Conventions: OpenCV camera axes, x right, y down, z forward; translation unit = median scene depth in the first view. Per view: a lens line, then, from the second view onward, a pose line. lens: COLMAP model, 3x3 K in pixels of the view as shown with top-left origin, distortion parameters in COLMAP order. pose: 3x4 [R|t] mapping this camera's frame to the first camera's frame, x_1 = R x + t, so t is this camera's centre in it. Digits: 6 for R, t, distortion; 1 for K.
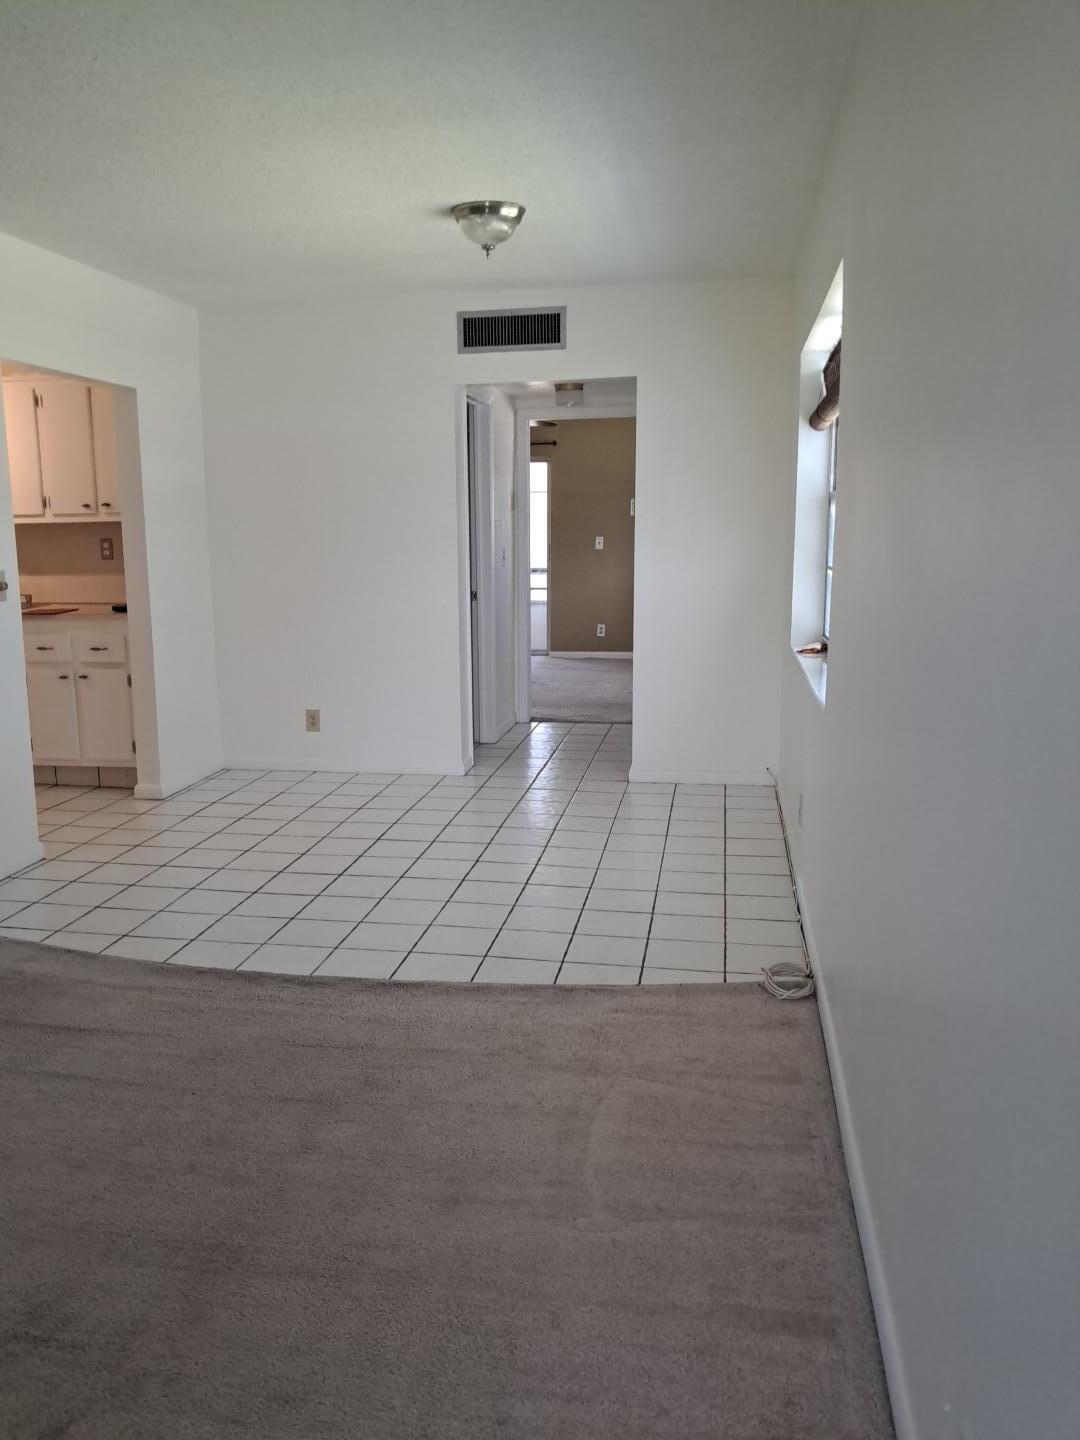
lens RADIAL K [[1145.3, 0, 522.1], [0, 1145.3, 710.6], [0, 0, 1]] dist [0.019942, -0.039427]
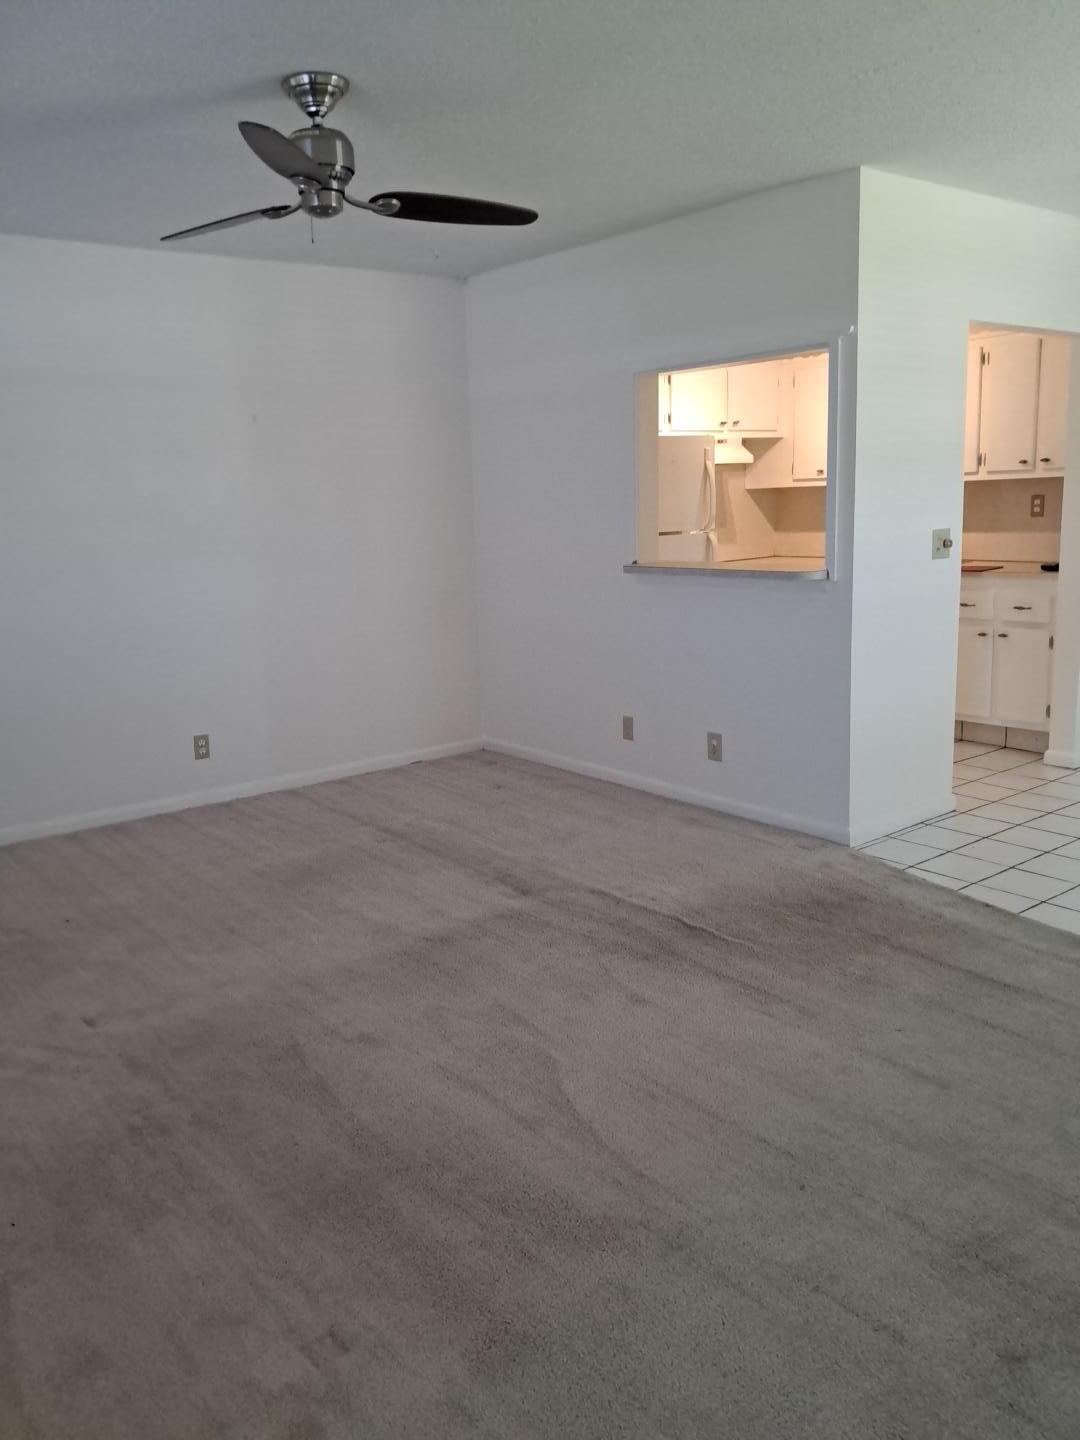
lens RADIAL K [[1145.3, 0, 499.9], [0, 1145.3, 705.2], [0, 0, 1]] dist [0.019942, -0.039427]
pose [[0.739101, 0.102064, -0.665818, -0.037273], [-0.080045, 0.994758, 0.063632, 0.002196], [0.668822, 0.006265, 0.743396, -0.029866]]
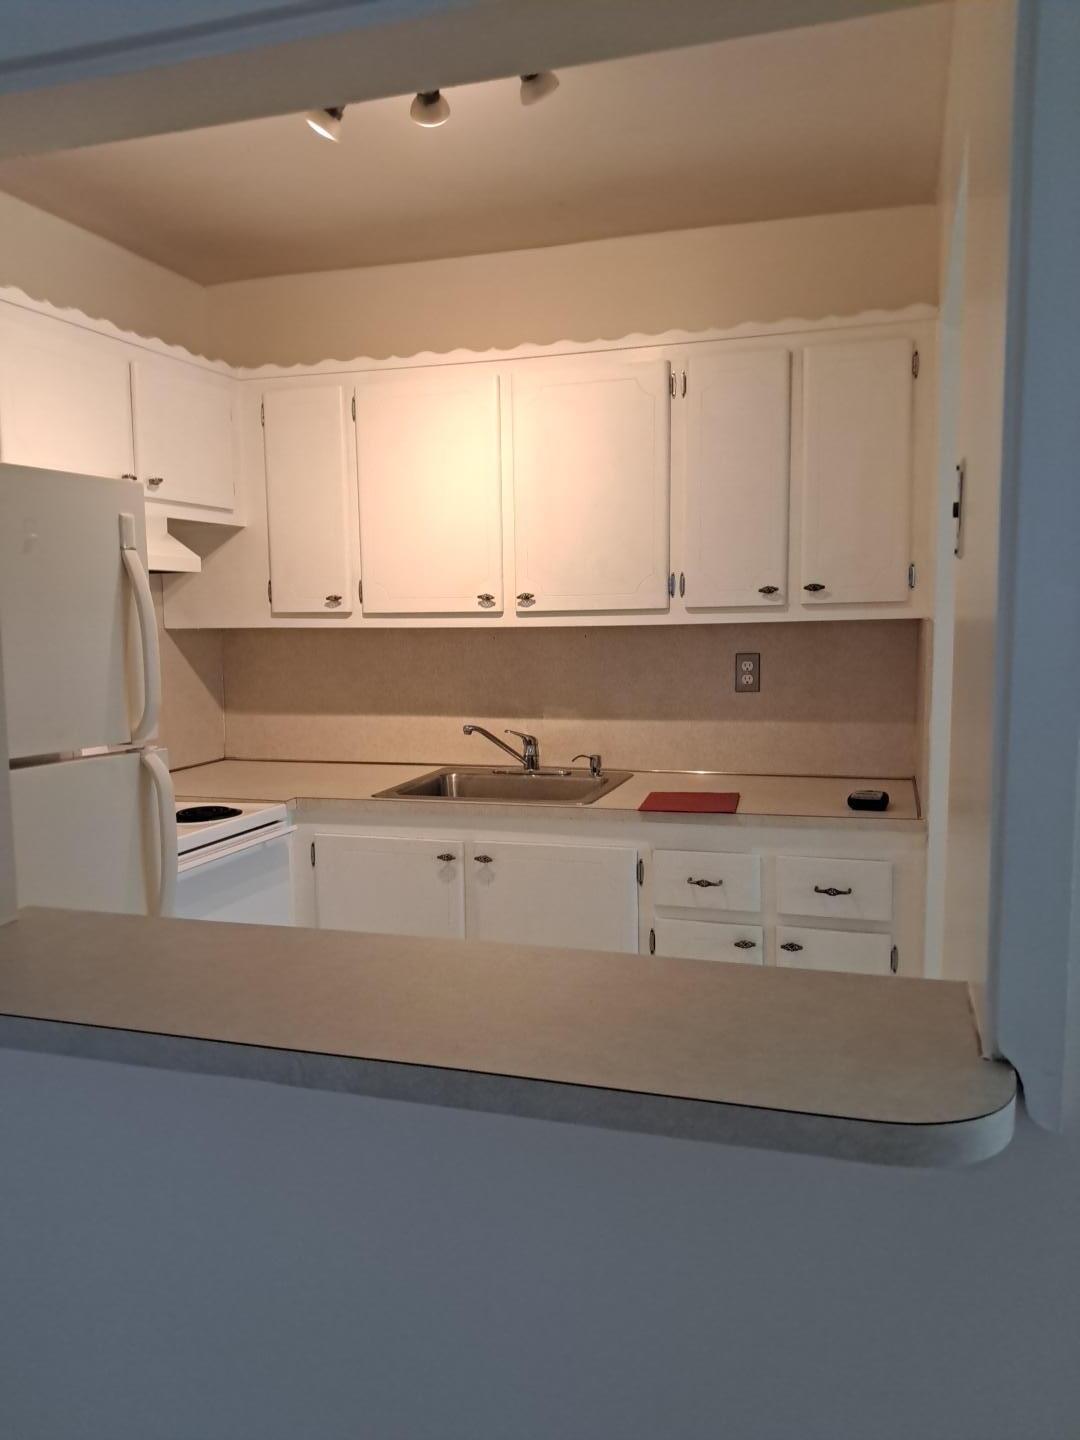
lens RADIAL K [[1145.3, 0, 526.6], [0, 1145.3, 746.0], [0, 0, 1]] dist [0.019942, -0.039427]
pose [[0.990980, 0.011142, -0.133546, -0.436647], [-0.017942, 0.998597, -0.049829, -0.088253], [0.132804, 0.051776, 0.989789, 0.521784]]
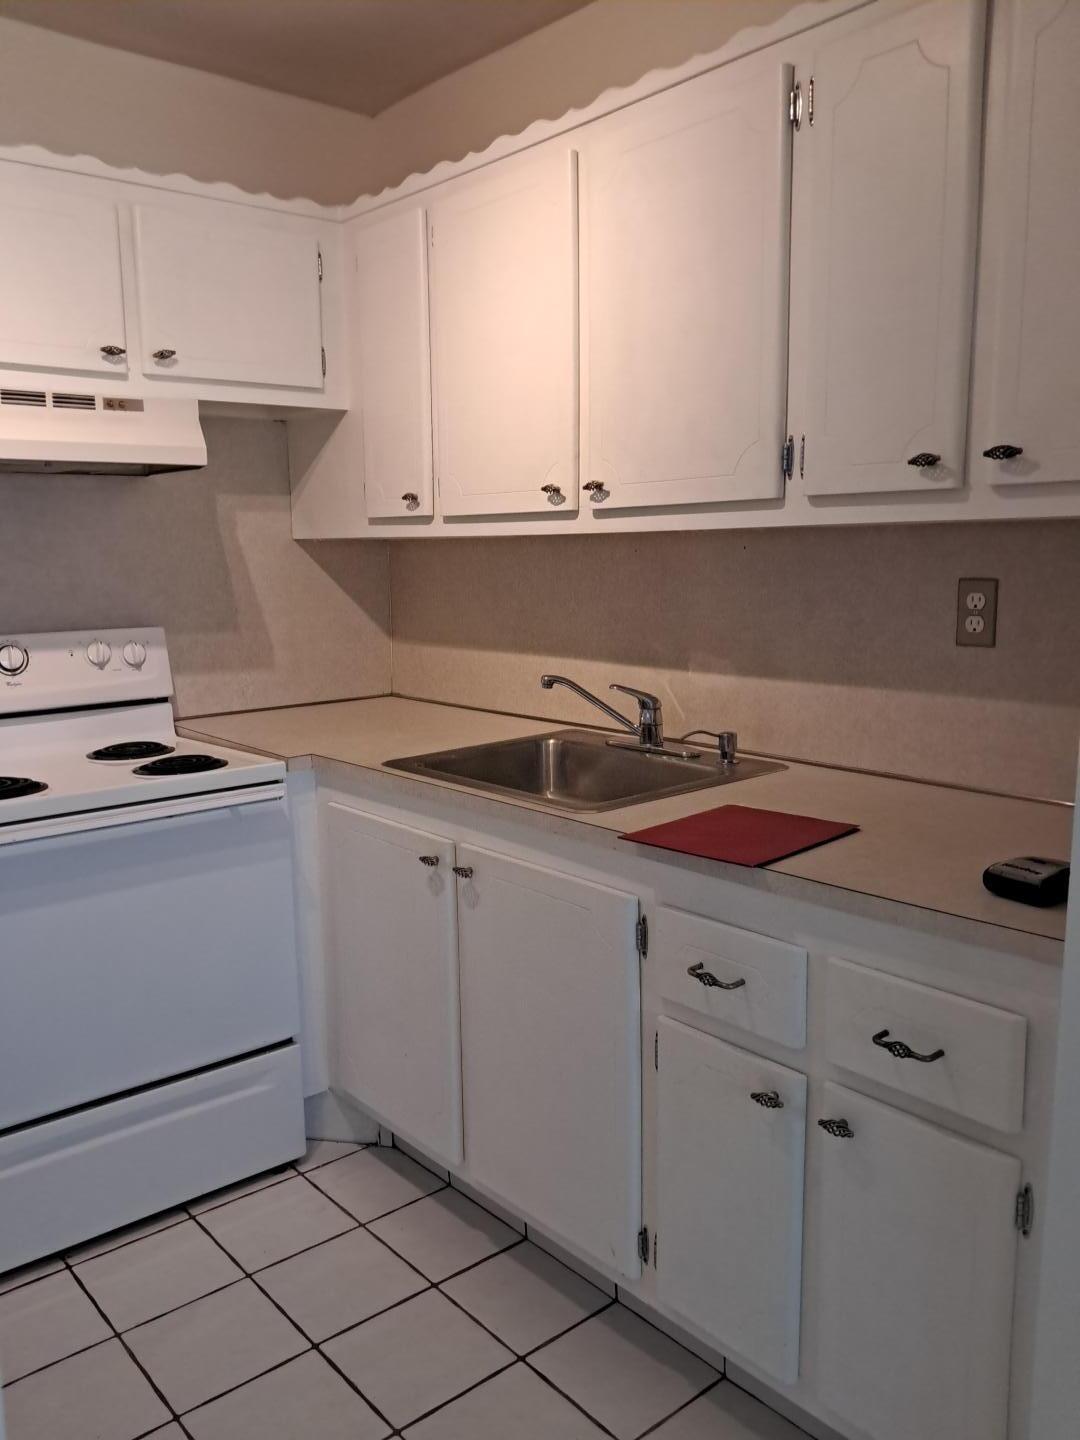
lens RADIAL K [[1145.3, 0, 509.6], [0, 1145.3, 728.7], [0, 0, 1]] dist [0.019942, -0.039427]
pose [[0.765042, 0.100436, -0.636100, -0.290491], [-0.100300, 0.994293, 0.036360, -0.121595], [0.636122, 0.035984, 0.770749, 0.769278]]
